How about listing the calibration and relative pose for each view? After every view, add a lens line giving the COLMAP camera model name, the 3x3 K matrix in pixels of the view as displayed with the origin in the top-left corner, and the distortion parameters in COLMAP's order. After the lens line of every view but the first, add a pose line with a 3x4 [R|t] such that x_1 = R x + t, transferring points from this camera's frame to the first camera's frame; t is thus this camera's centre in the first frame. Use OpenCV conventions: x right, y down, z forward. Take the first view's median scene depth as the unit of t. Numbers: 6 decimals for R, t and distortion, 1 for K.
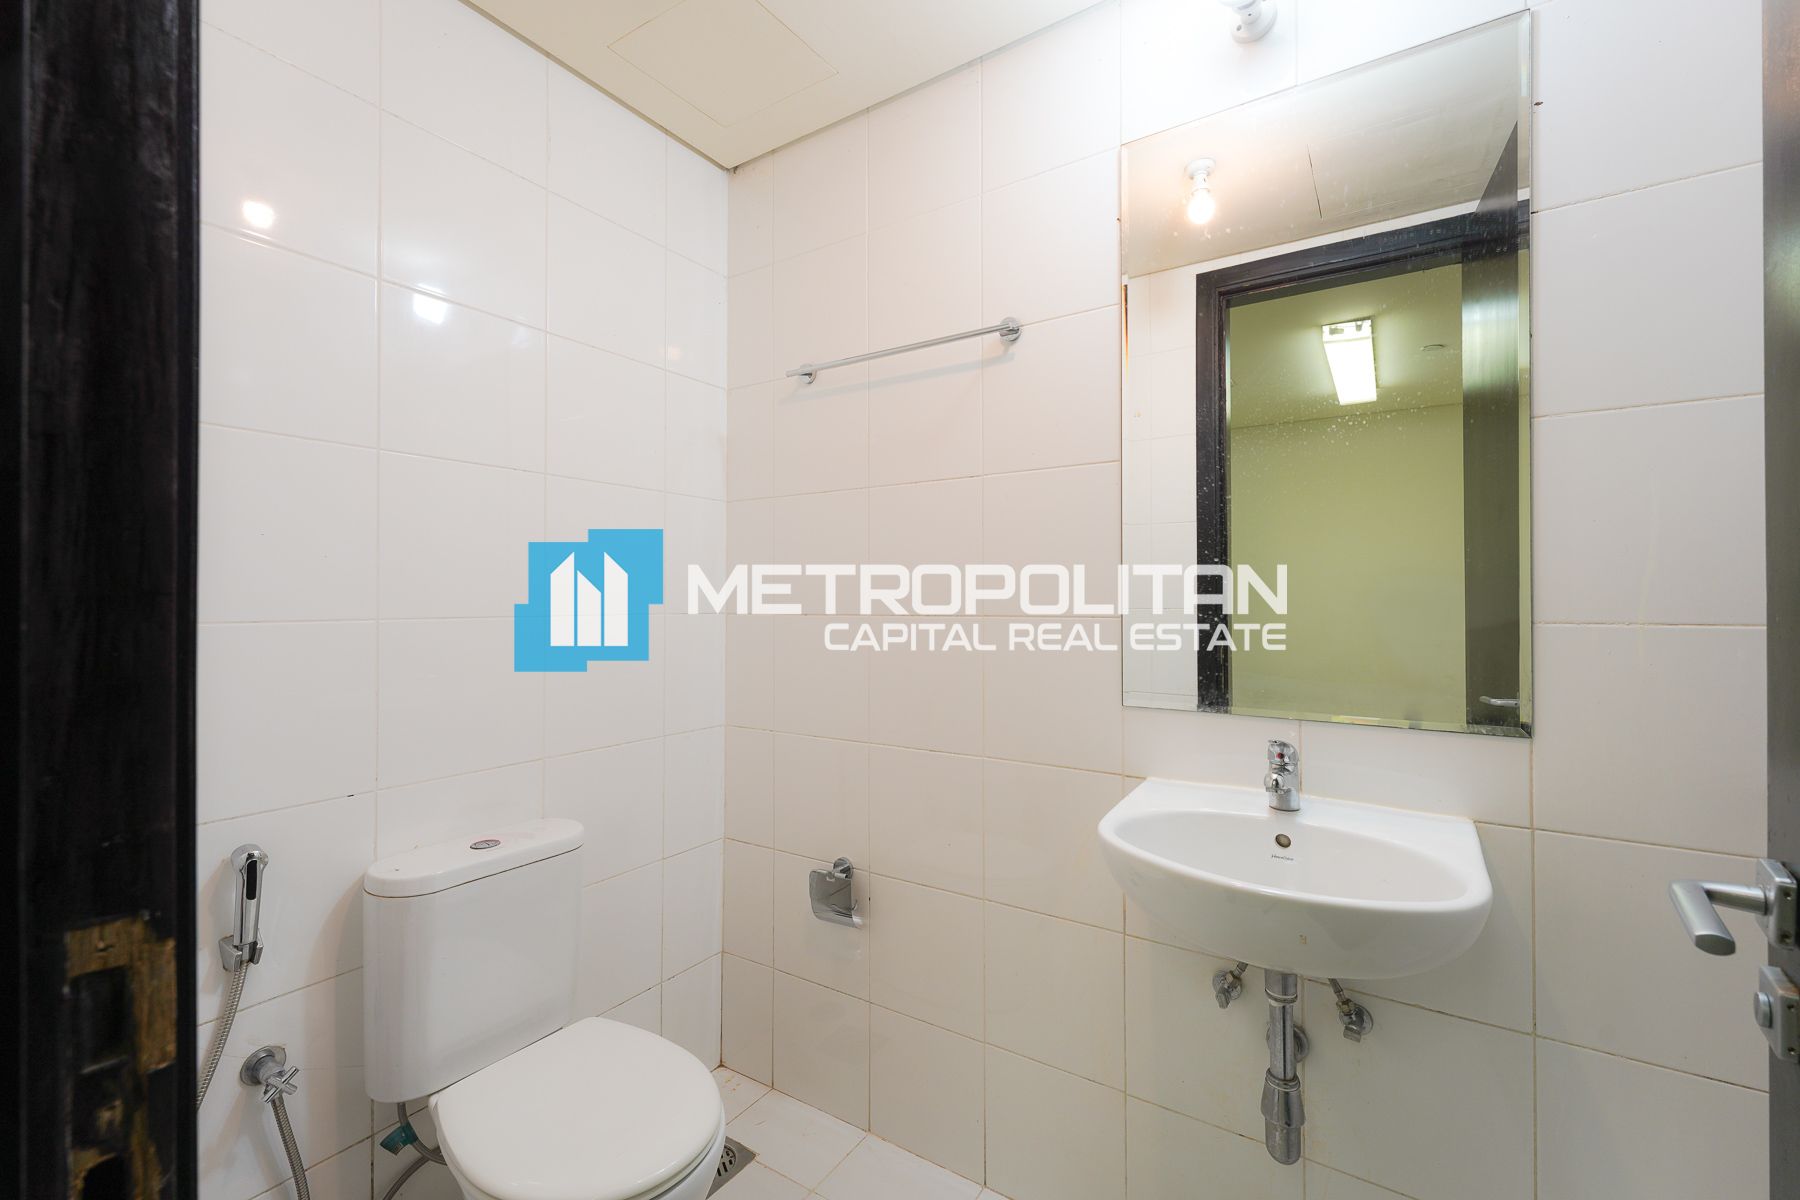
lens RADIAL K [[737.9, 0, 902.0], [0, 737.9, 602.7], [0, 0, 1]] dist [0.006019, -0.000416]
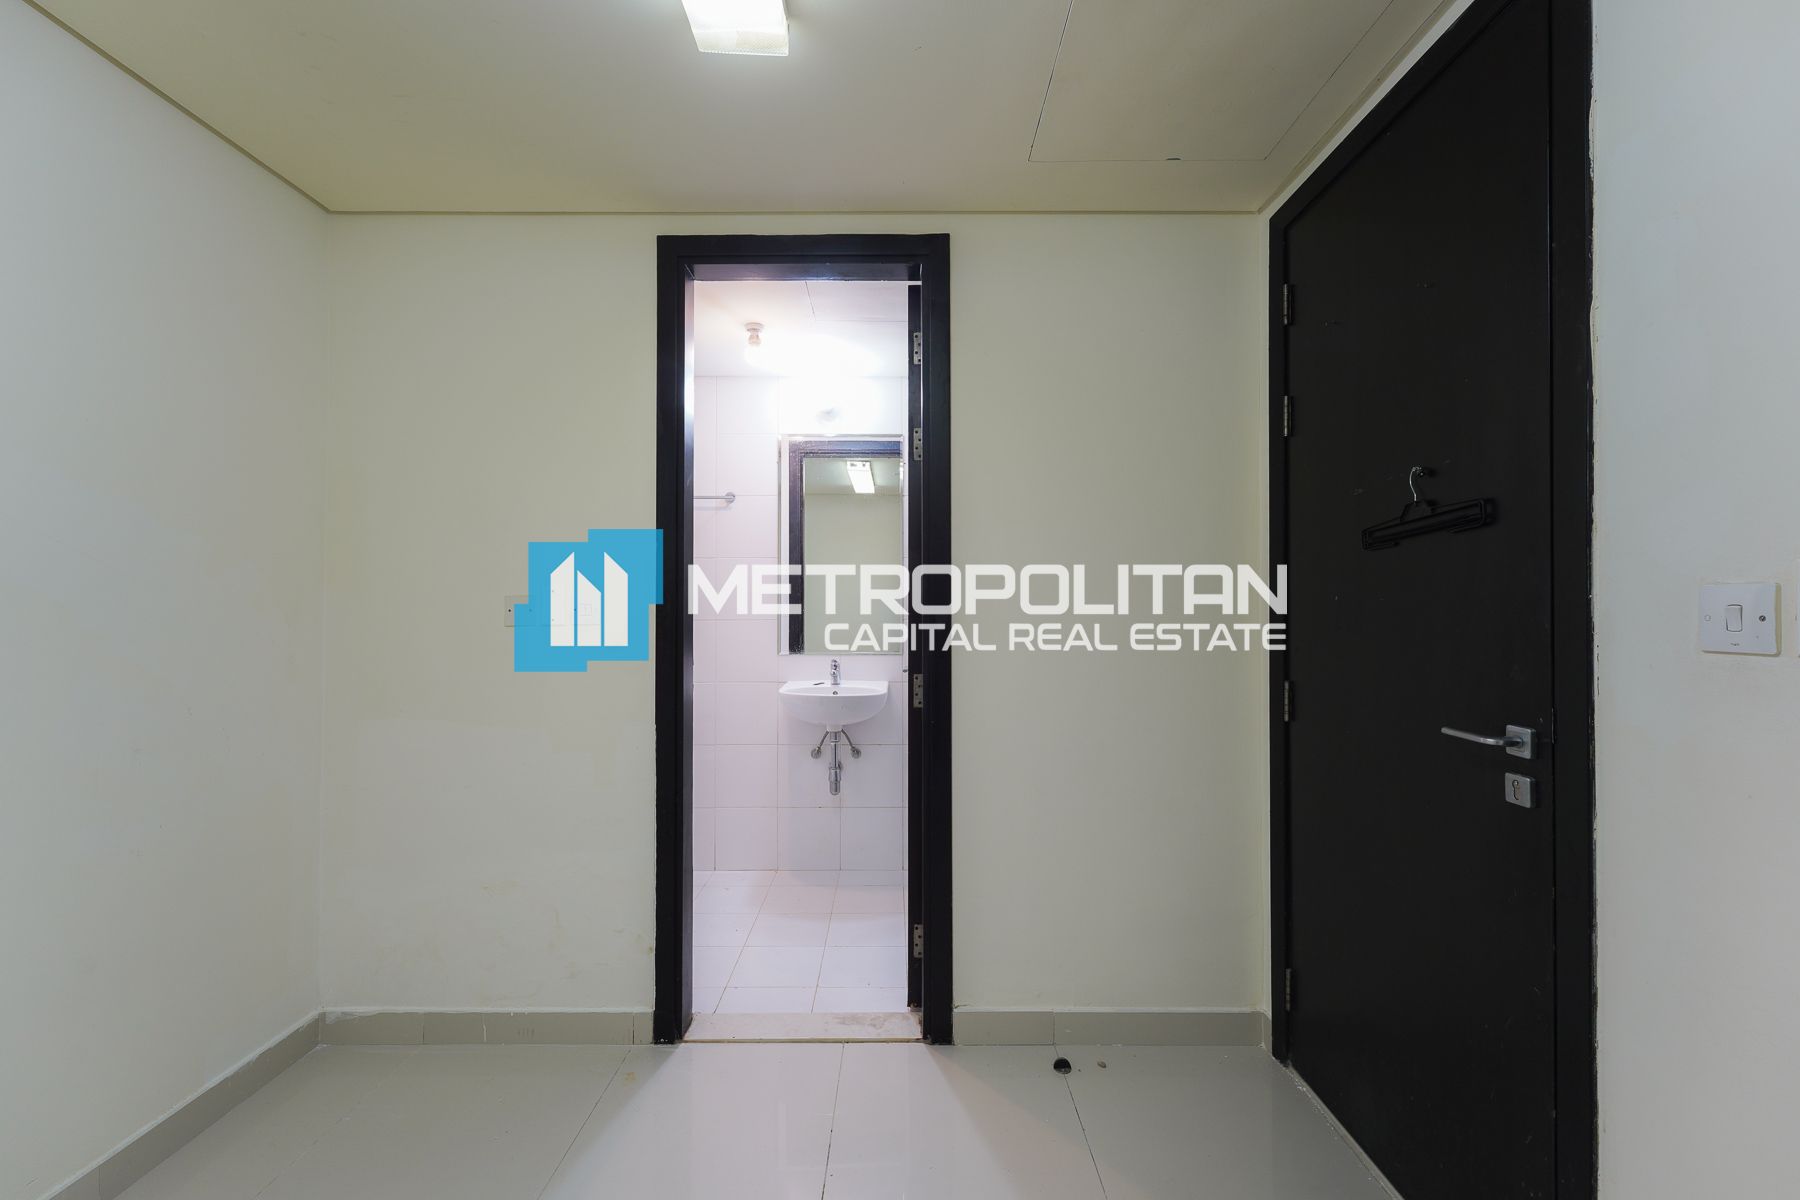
lens RADIAL K [[737.9, 0, 902.0], [0, 737.9, 602.7], [0, 0, 1]] dist [0.006019, -0.000416]
pose [[0.829896, 0.003779, 0.557906, -0.862275], [-0.001704, 0.999990, -0.004237, -0.034319], [-0.557916, 0.002566, 0.829893, -1.515028]]
